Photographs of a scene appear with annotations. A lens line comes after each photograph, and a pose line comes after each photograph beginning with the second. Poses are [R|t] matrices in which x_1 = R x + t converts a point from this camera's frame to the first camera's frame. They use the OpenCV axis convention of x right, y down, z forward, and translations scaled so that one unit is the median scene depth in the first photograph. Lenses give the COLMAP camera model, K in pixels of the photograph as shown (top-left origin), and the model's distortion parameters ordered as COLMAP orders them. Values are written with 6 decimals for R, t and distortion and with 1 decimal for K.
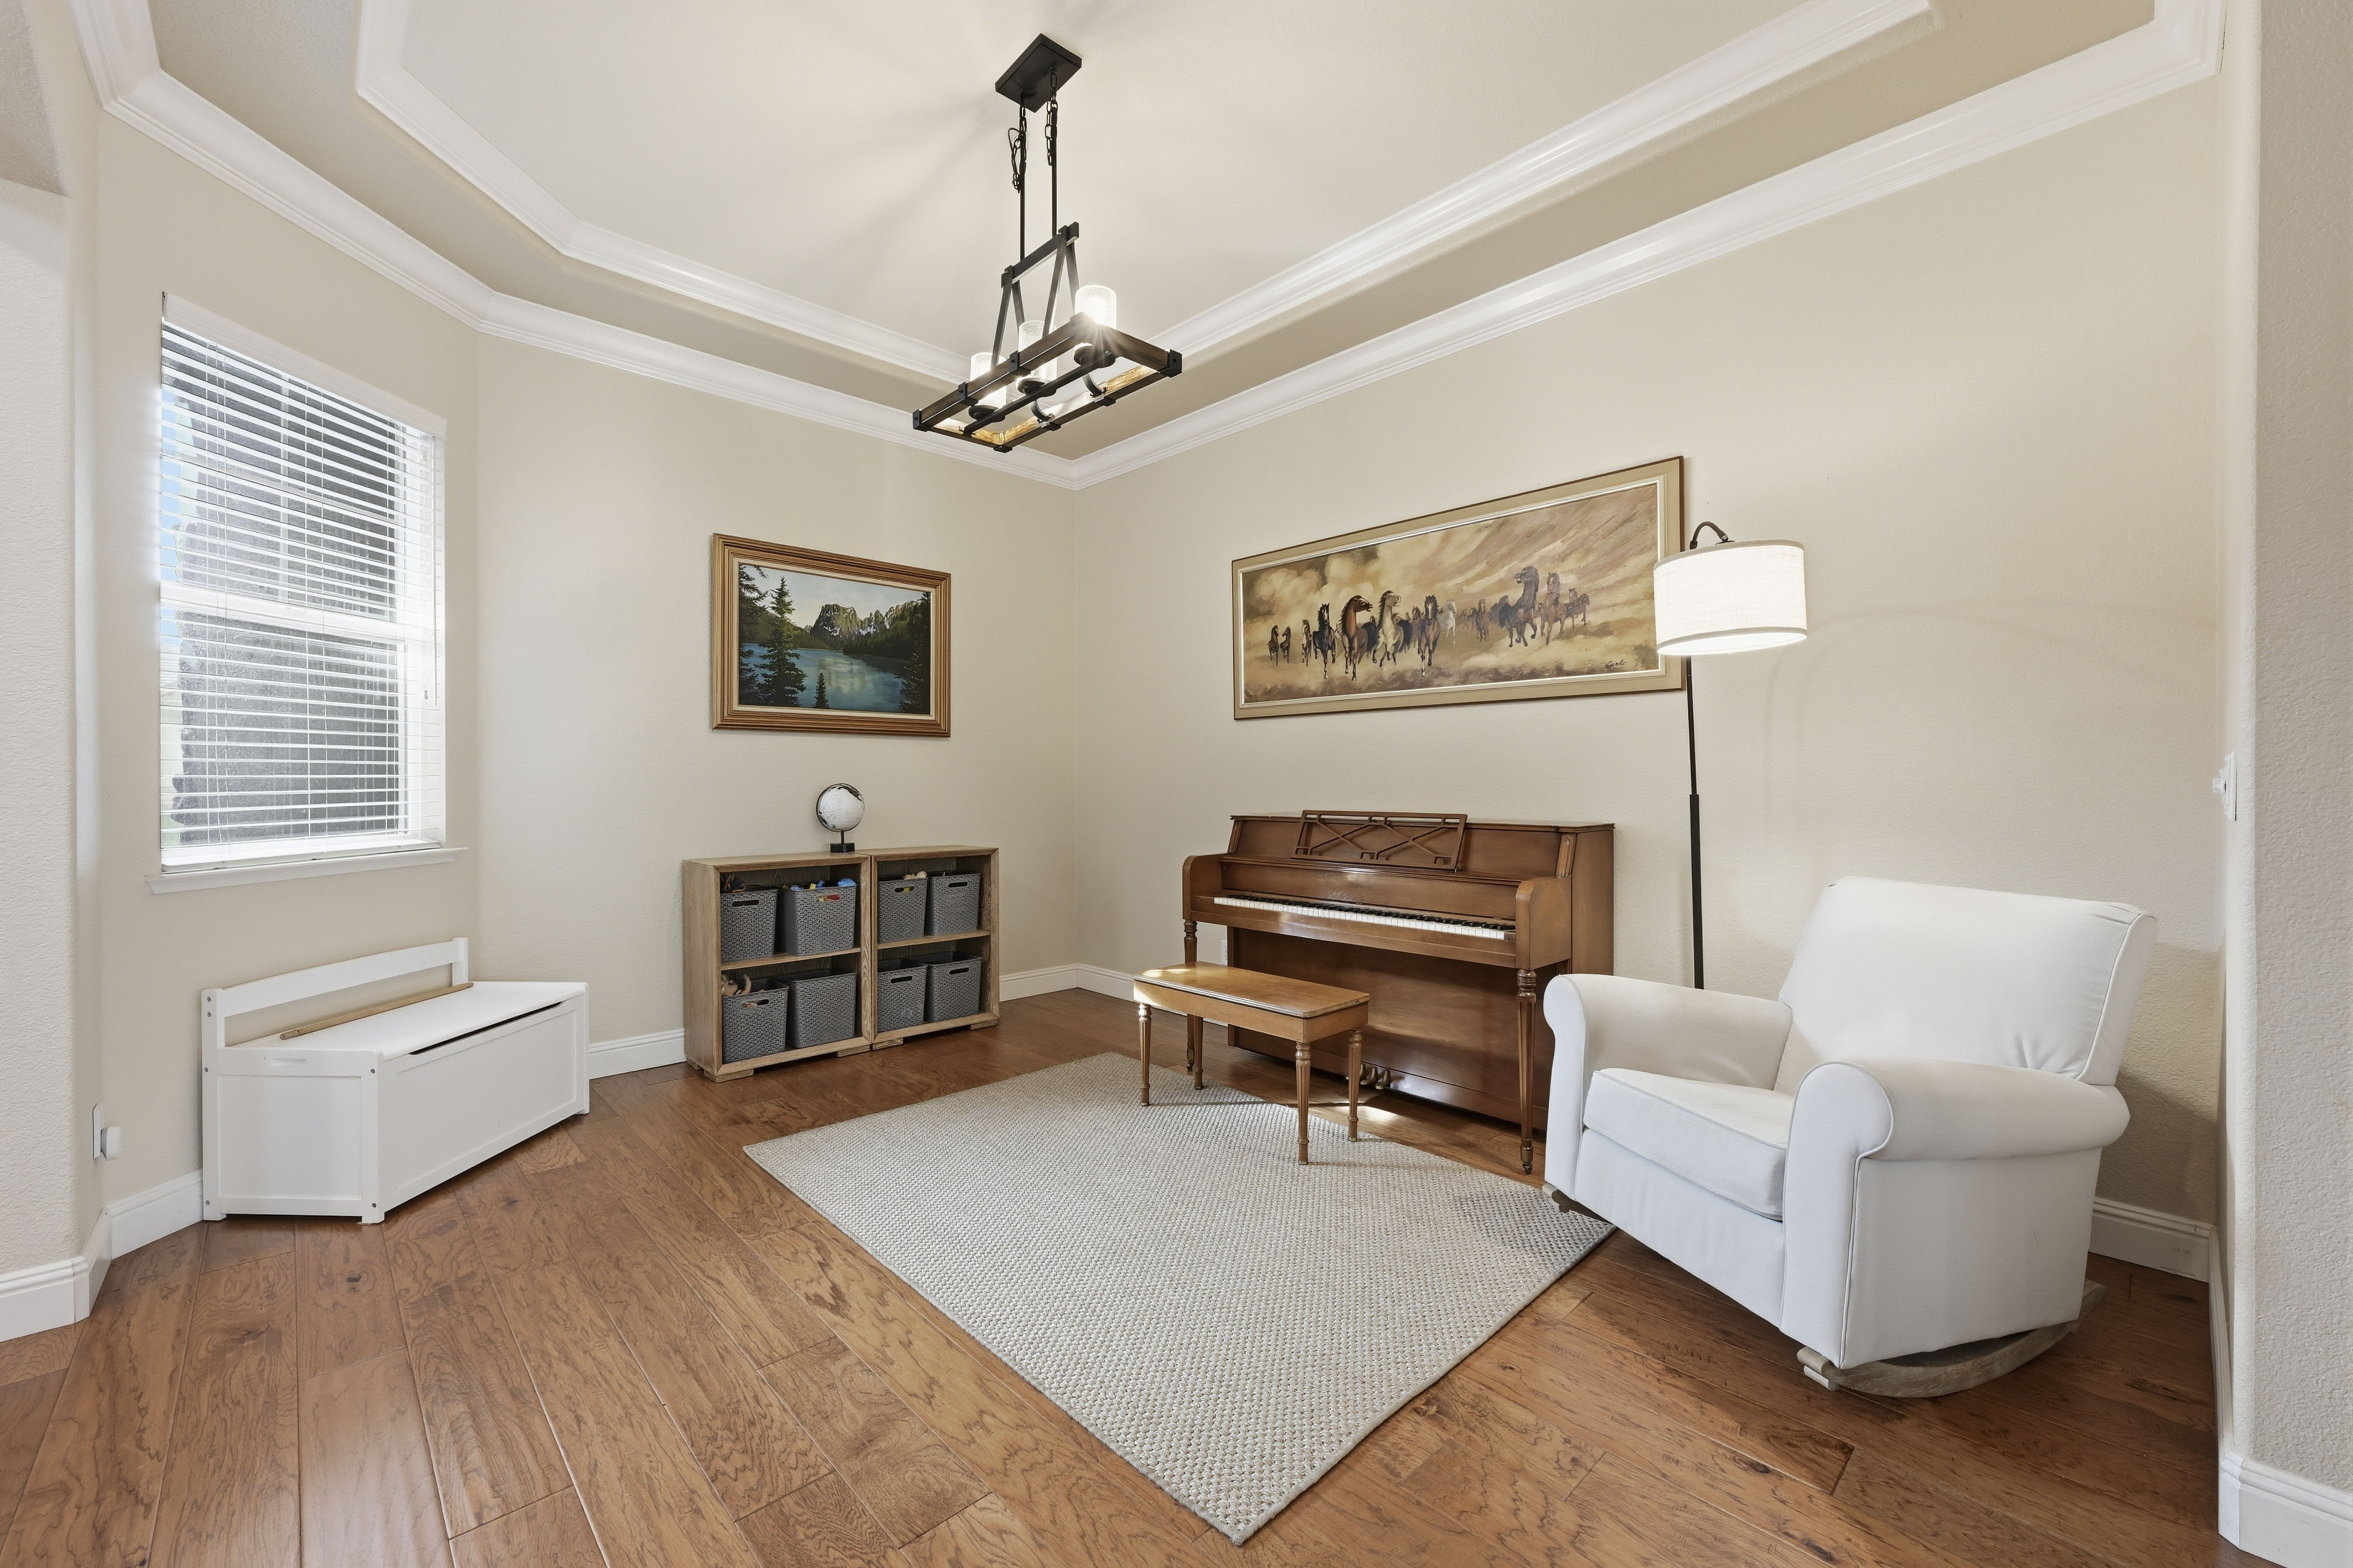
lens RADIAL K [[934.8, 0, 1193.9], [0, 934.8, 781.4], [0, 0, 1]] dist [-0.004202, 0.000763]
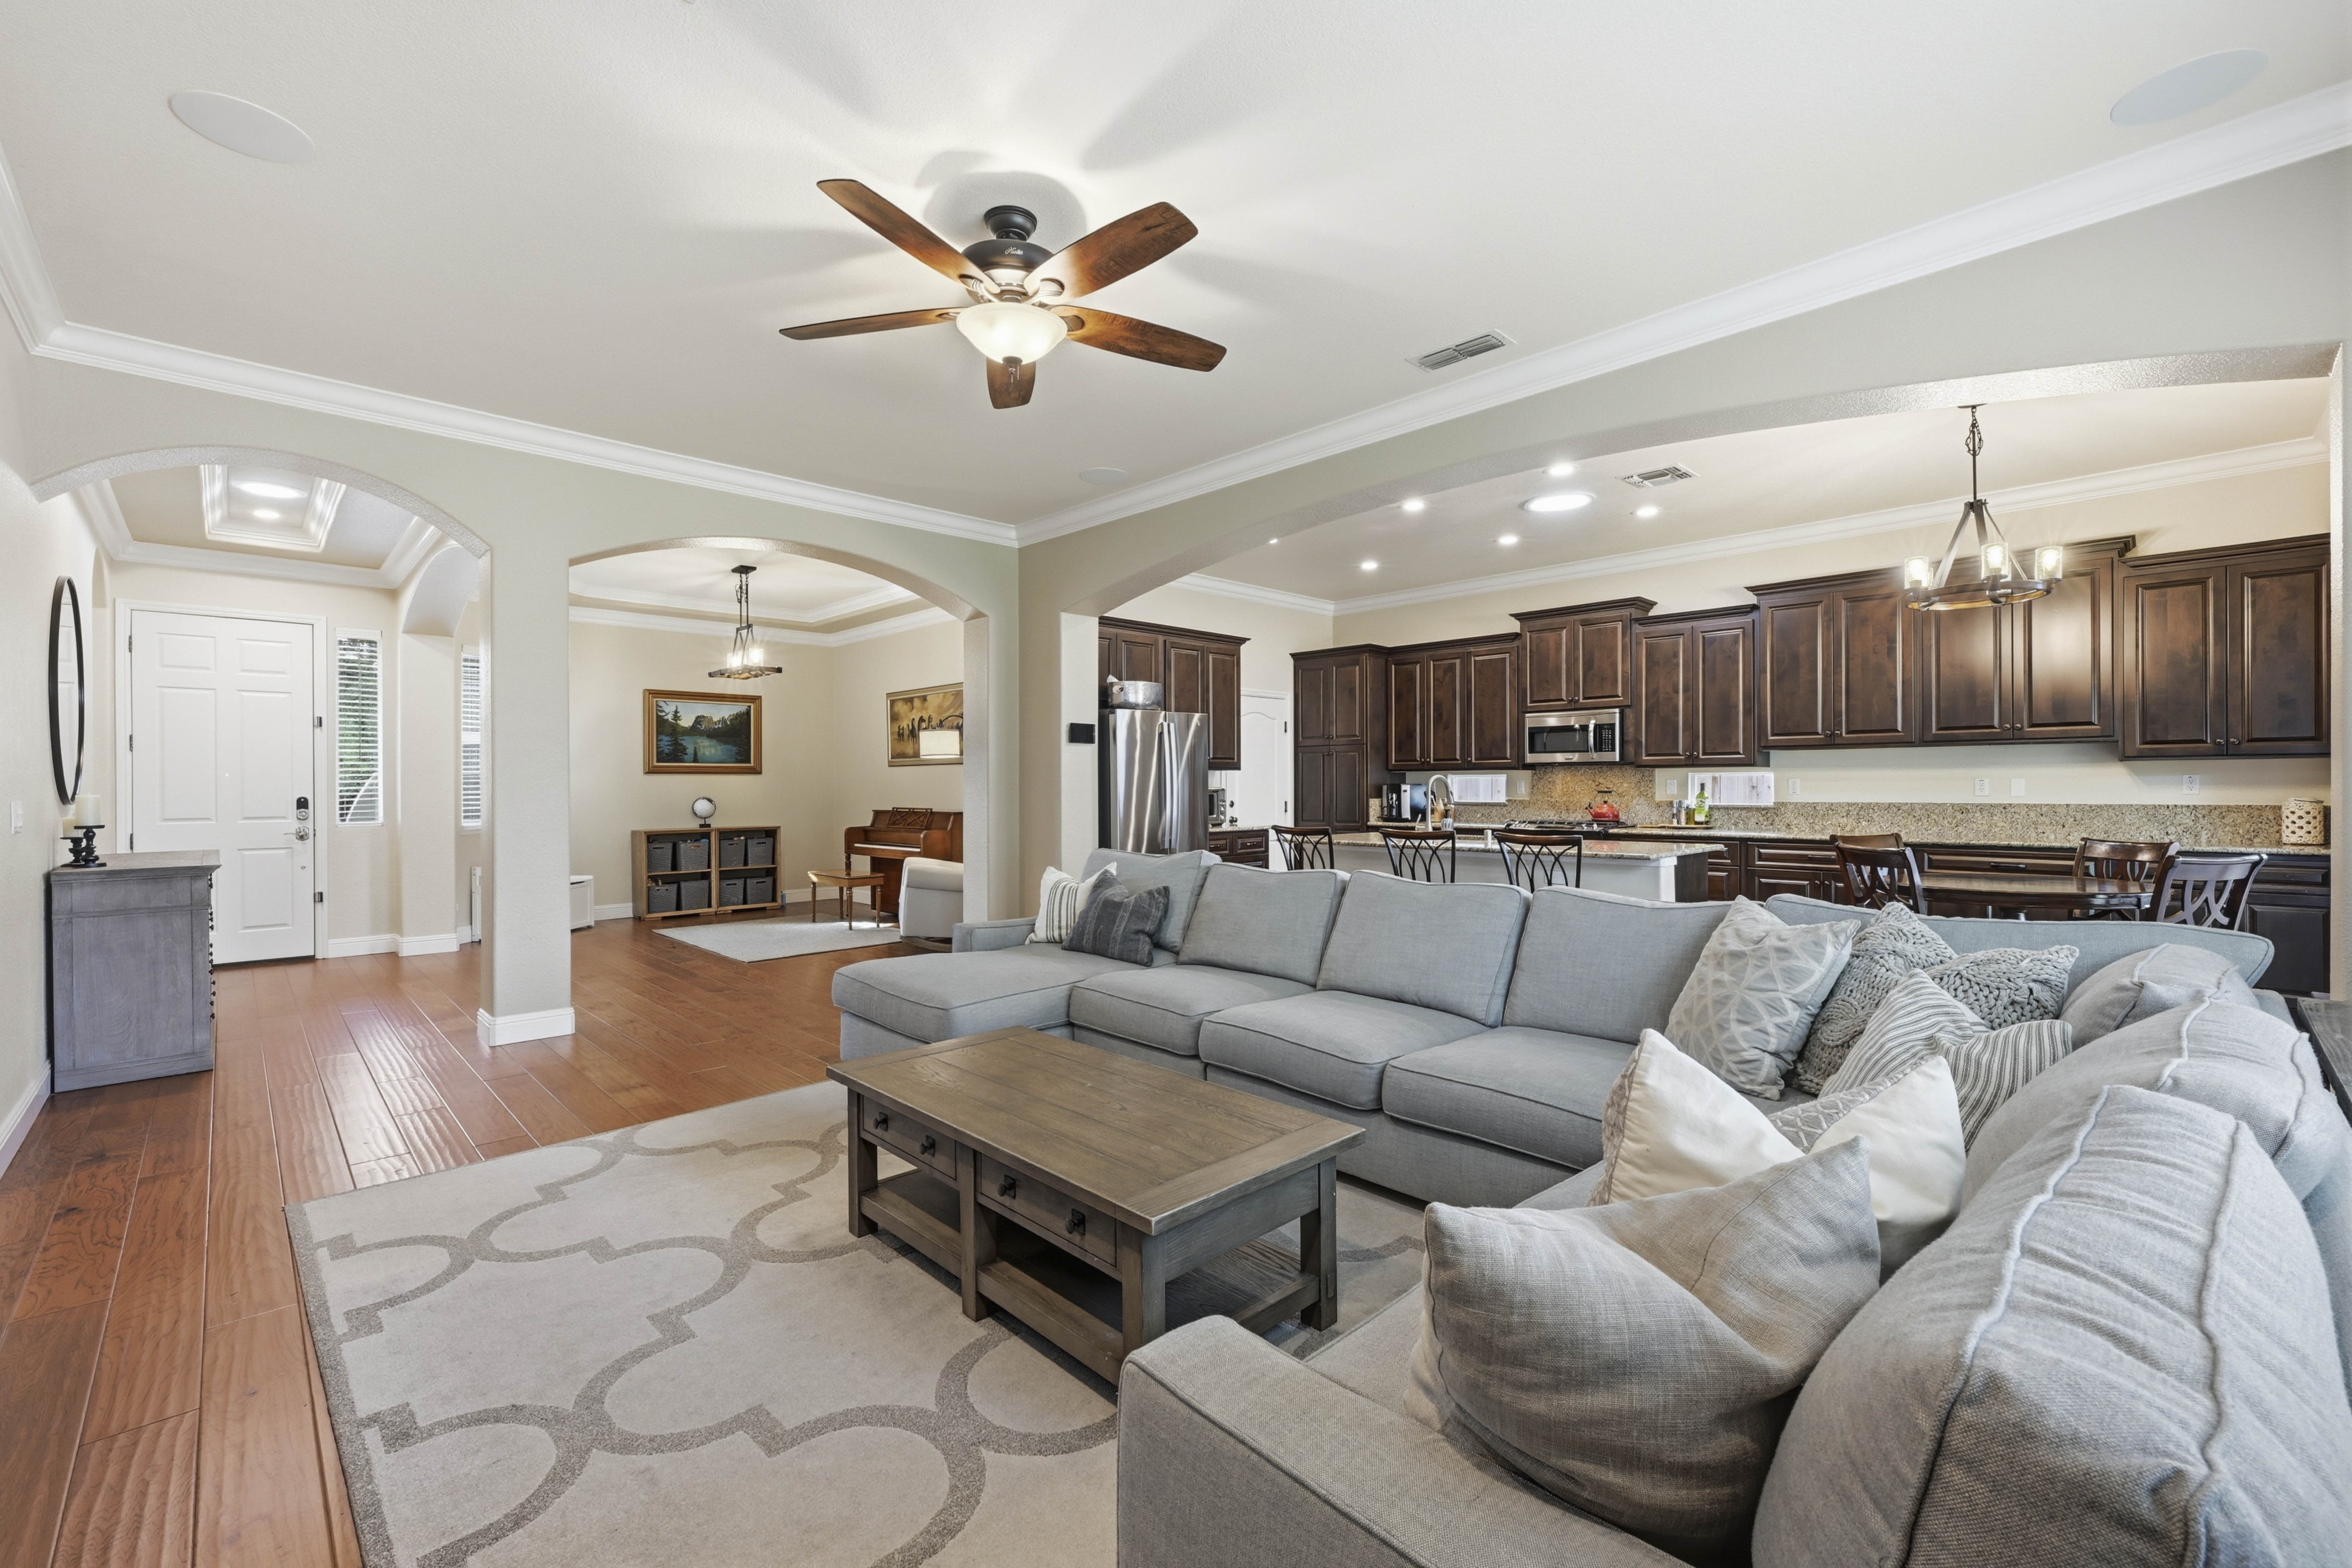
lens RADIAL K [[993.2, 0, 1212.5], [0, 993.2, 777.2], [0, 0, 1]] dist [0.011822, -0.000971]
pose [[0.999814, -0.005880, 0.018377, 0.813943], [0.005933, 0.999978, -0.002833, -0.030920], [-0.018360, 0.002941, 0.999827, -1.438904]]
